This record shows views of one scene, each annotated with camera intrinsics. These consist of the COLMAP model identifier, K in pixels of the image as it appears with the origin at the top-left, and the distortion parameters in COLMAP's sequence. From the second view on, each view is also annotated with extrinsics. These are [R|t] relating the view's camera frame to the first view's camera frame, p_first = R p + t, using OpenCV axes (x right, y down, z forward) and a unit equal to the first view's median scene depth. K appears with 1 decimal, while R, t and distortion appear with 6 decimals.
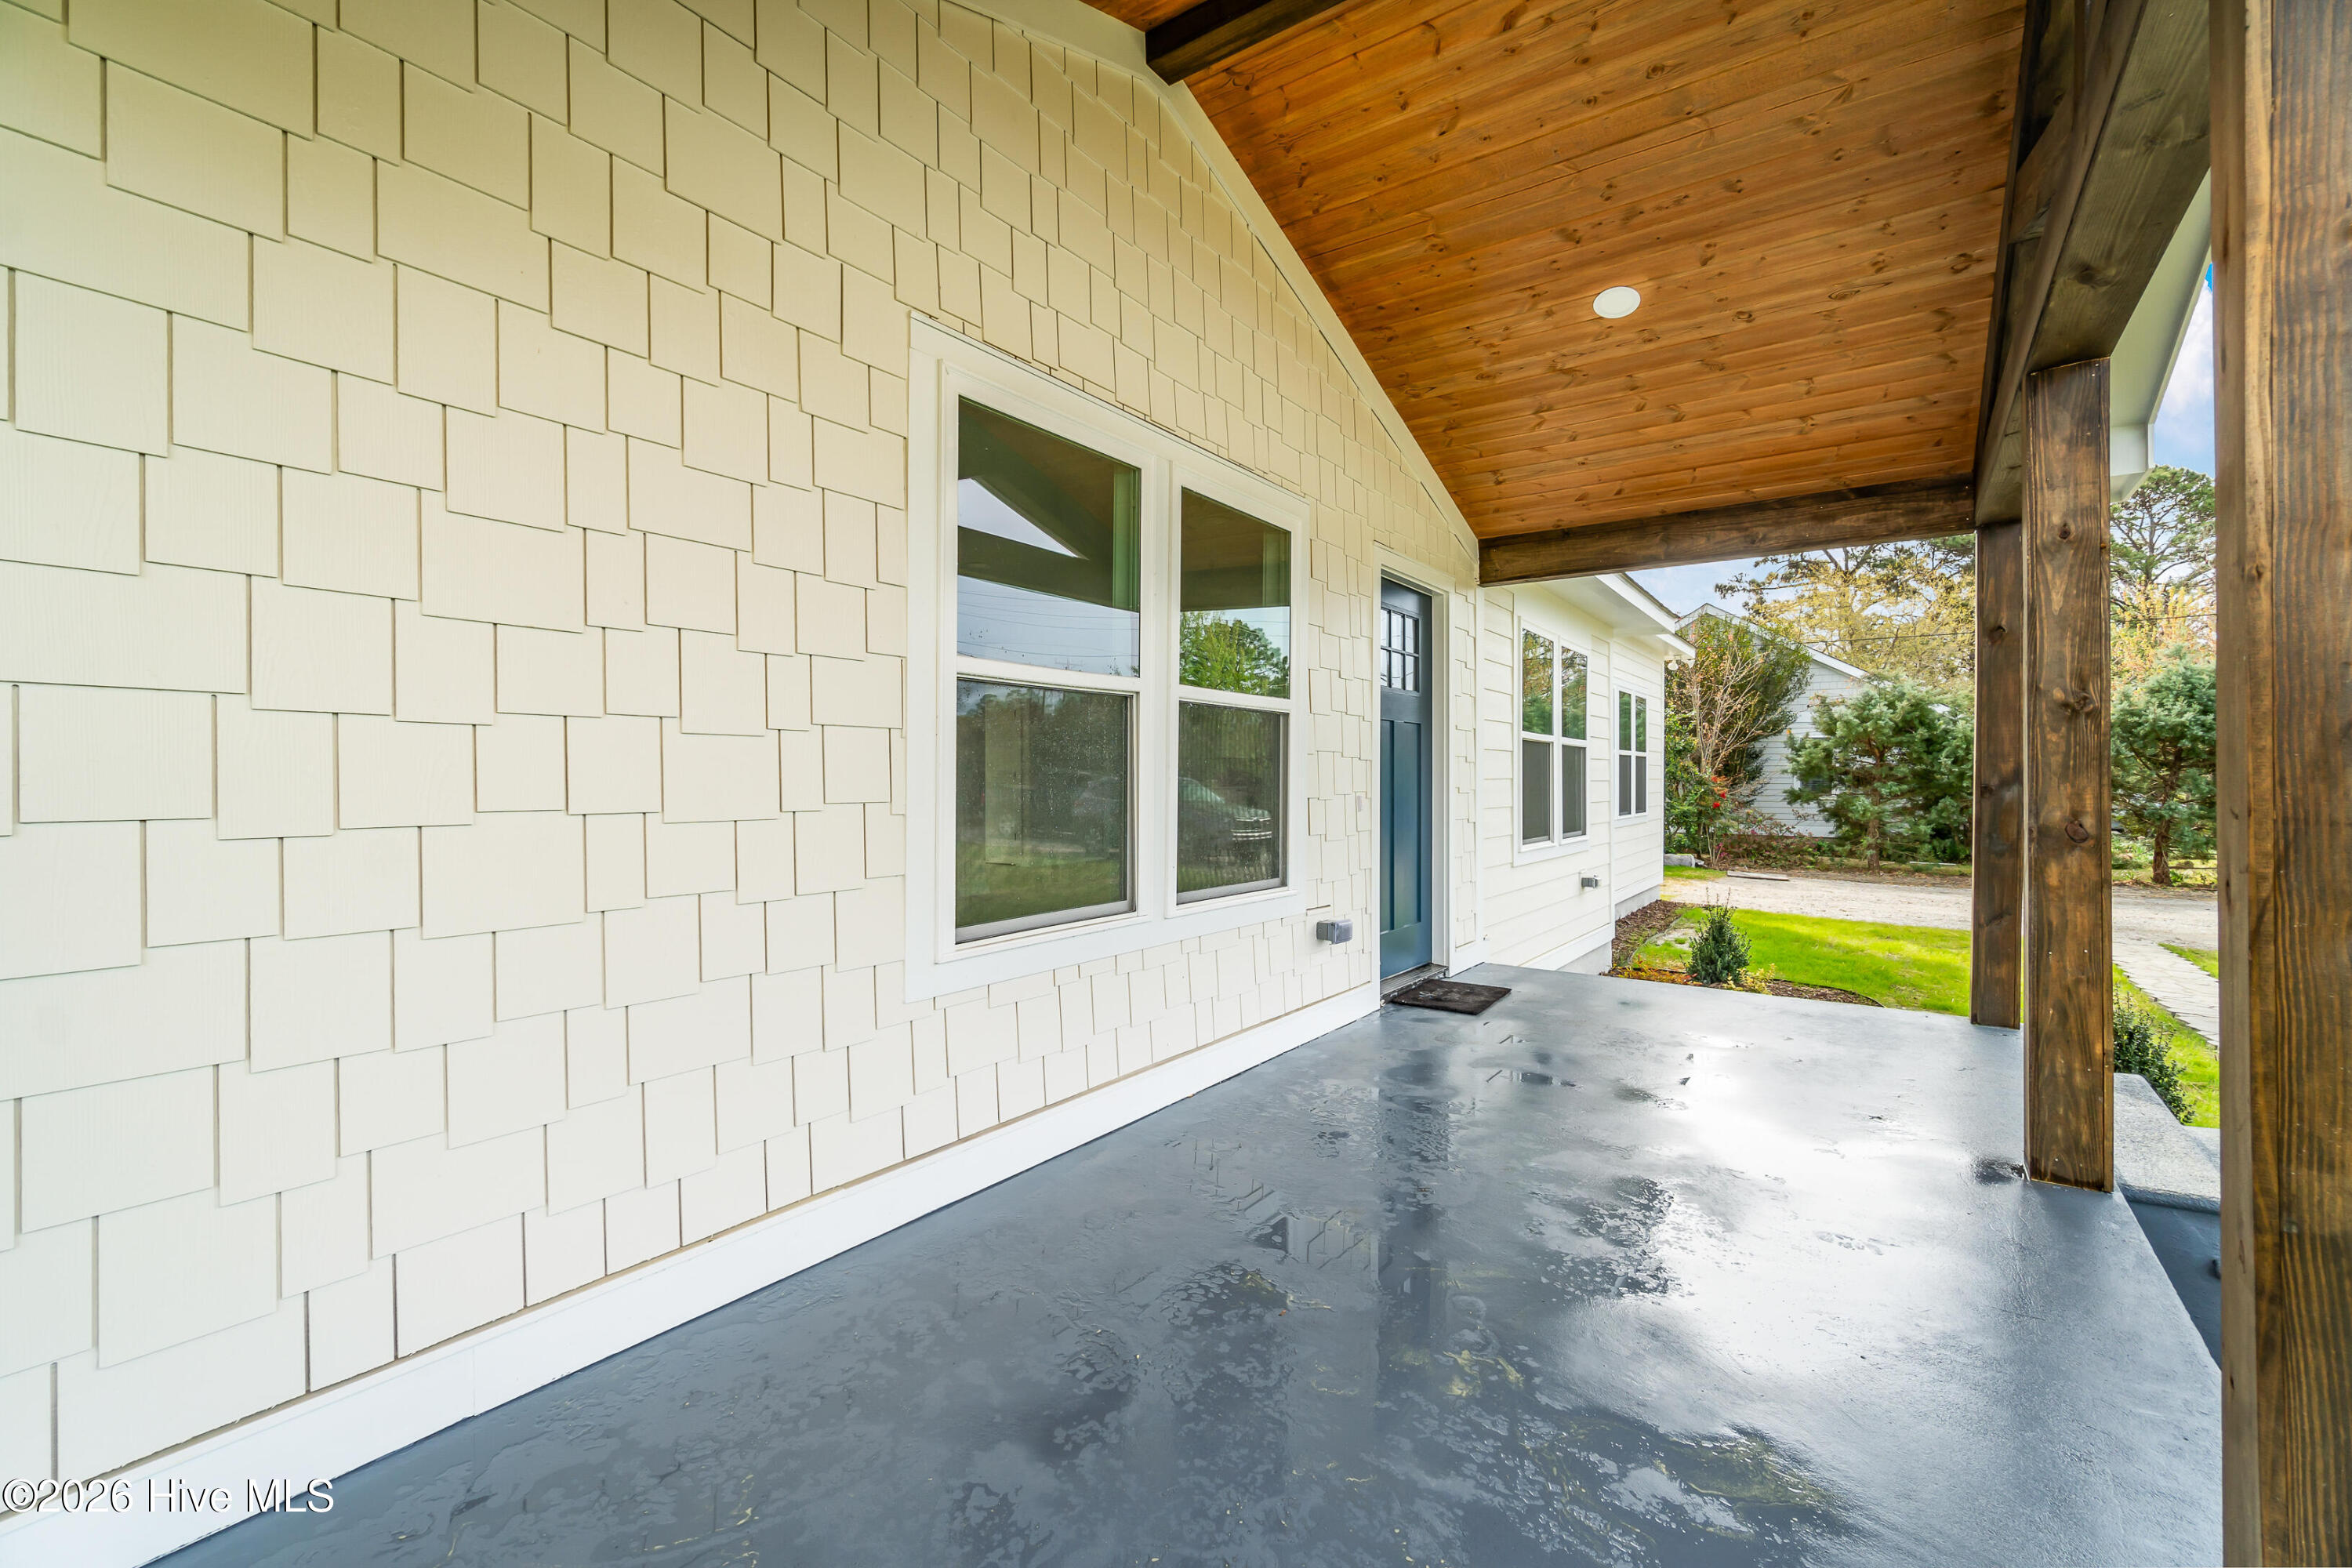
lens RADIAL K [[1018.3, 0, 1180.7], [0, 1018.3, 782.1], [0, 0, 1]] dist [-0.004607, 0.001470]
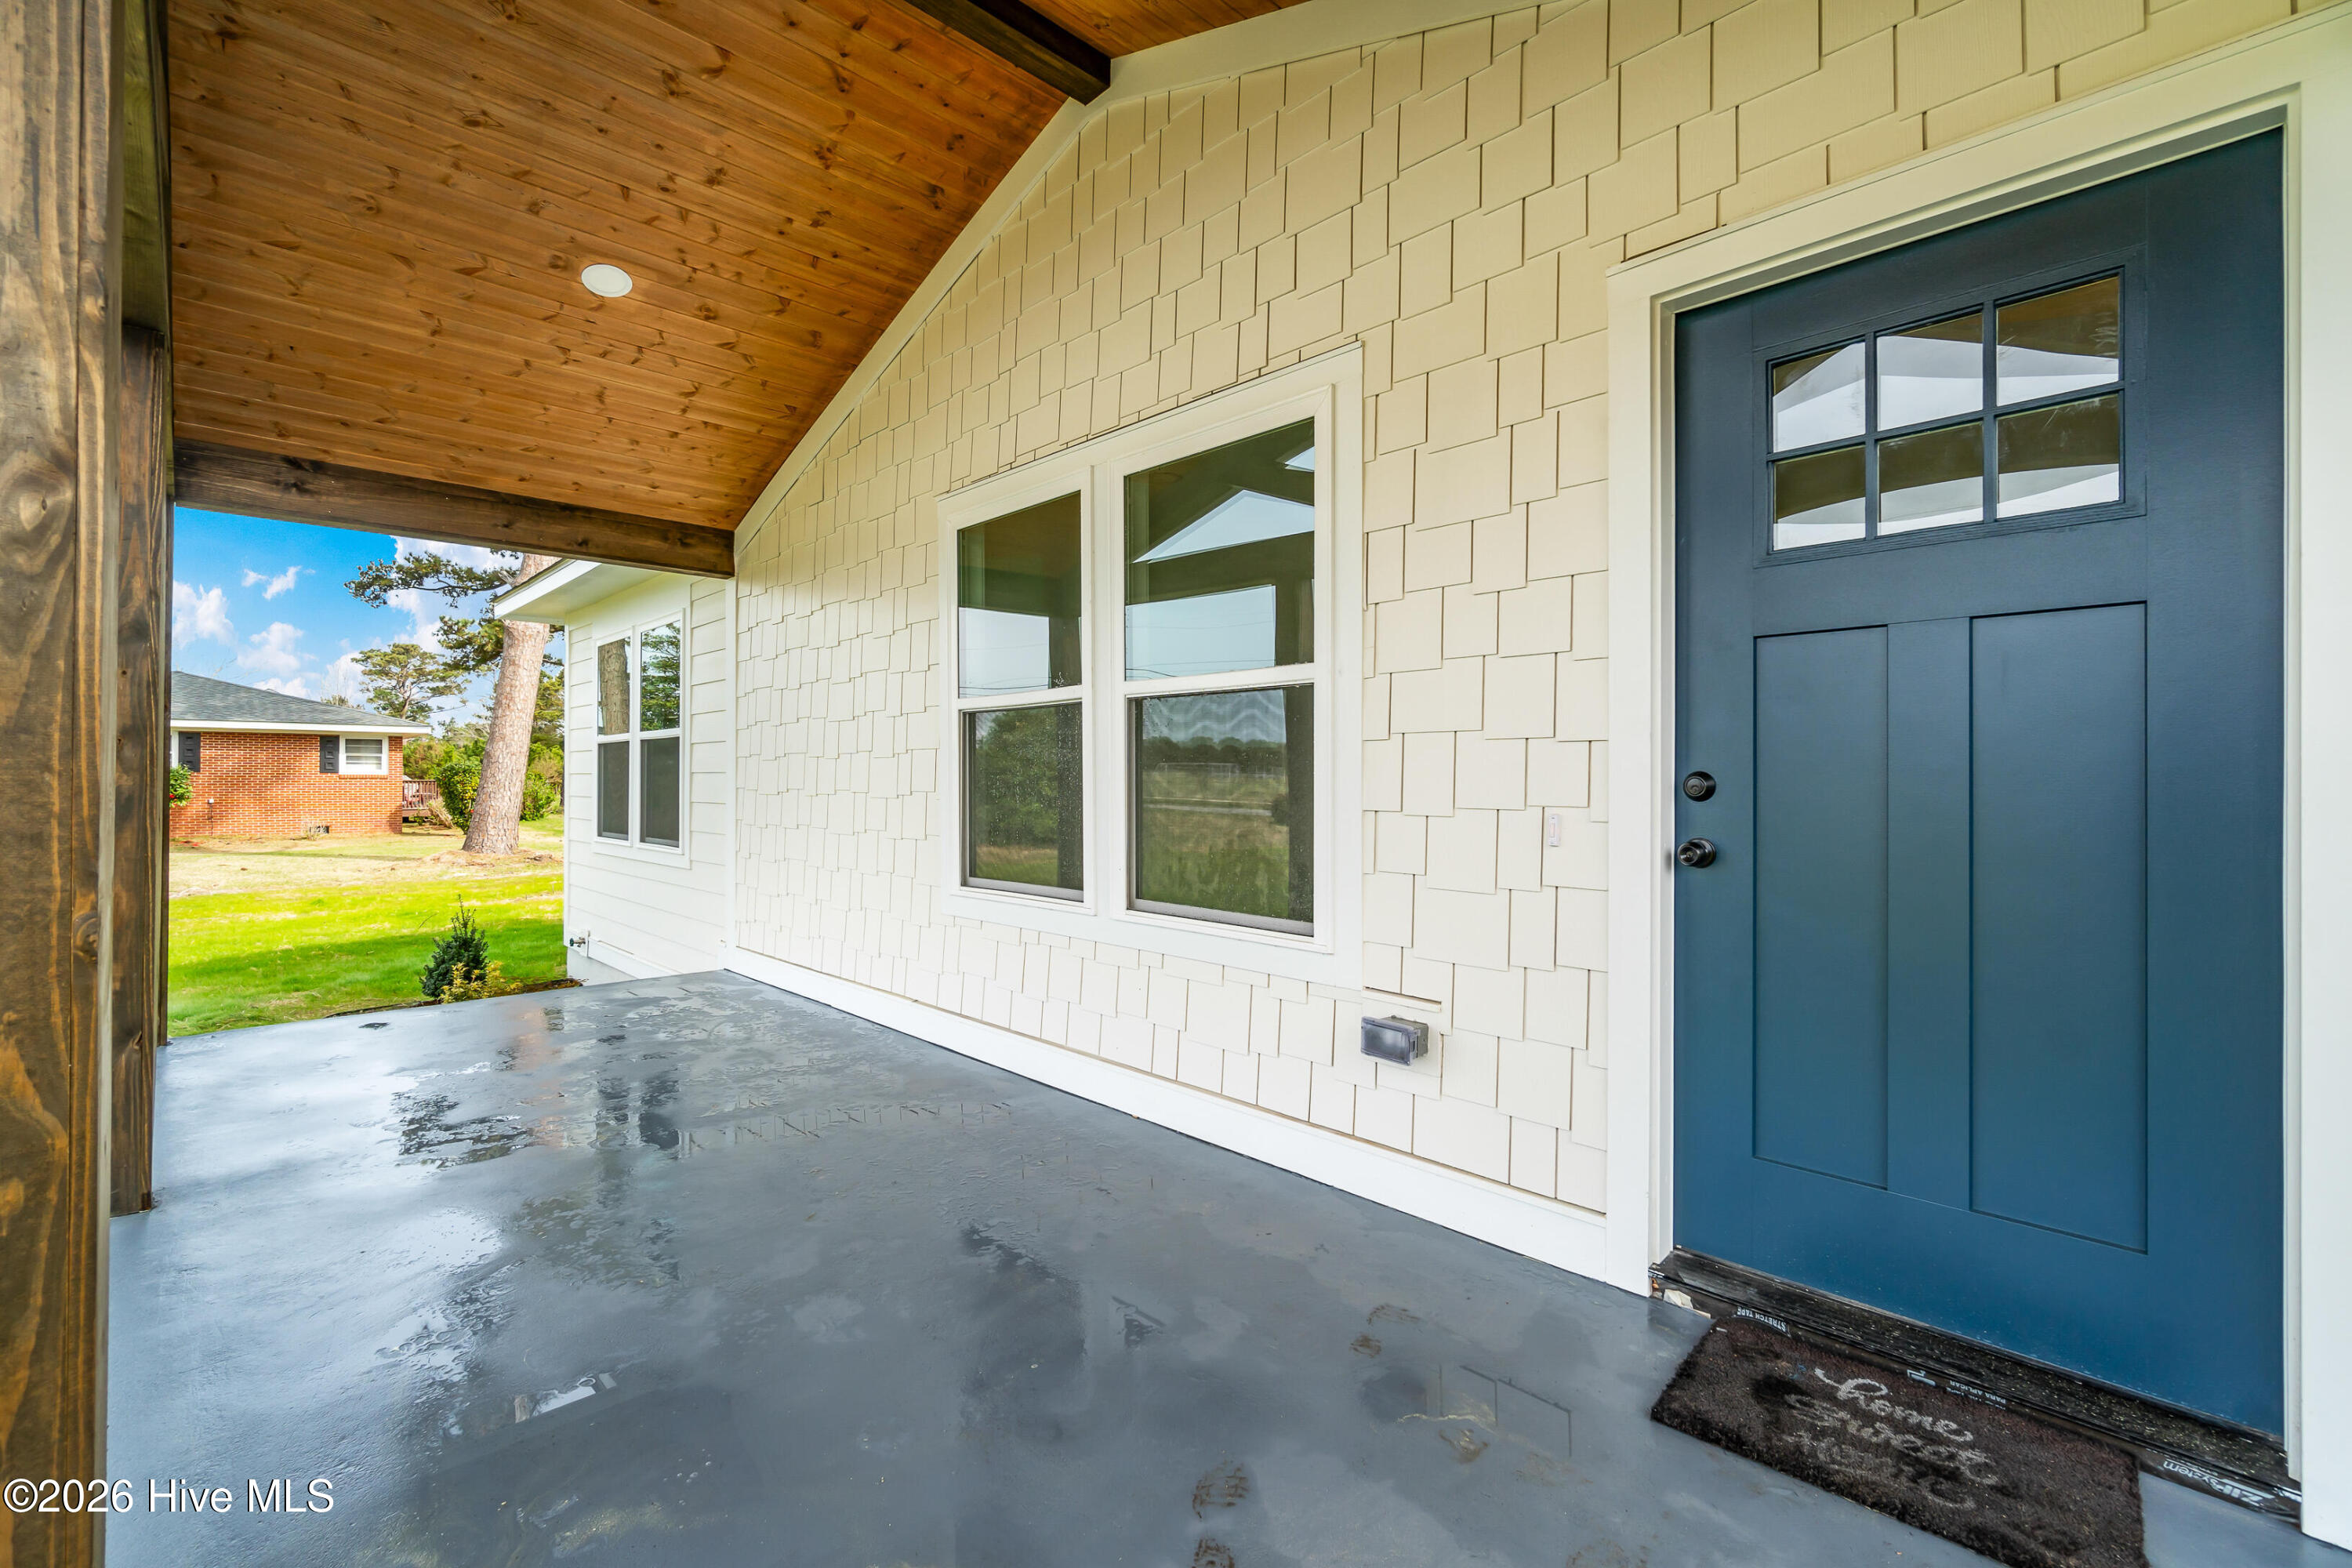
lens RADIAL K [[1043.5, 0, 1181.6], [0, 1043.5, 790.0], [0, 0, 1]] dist [0.001062, 0.000089]
pose [[-0.195045, 0.002394, -0.980791, 1.016612], [-0.011635, 0.999921, 0.004754, 0.001928], [0.980725, 0.012339, -0.195001, 1.317979]]
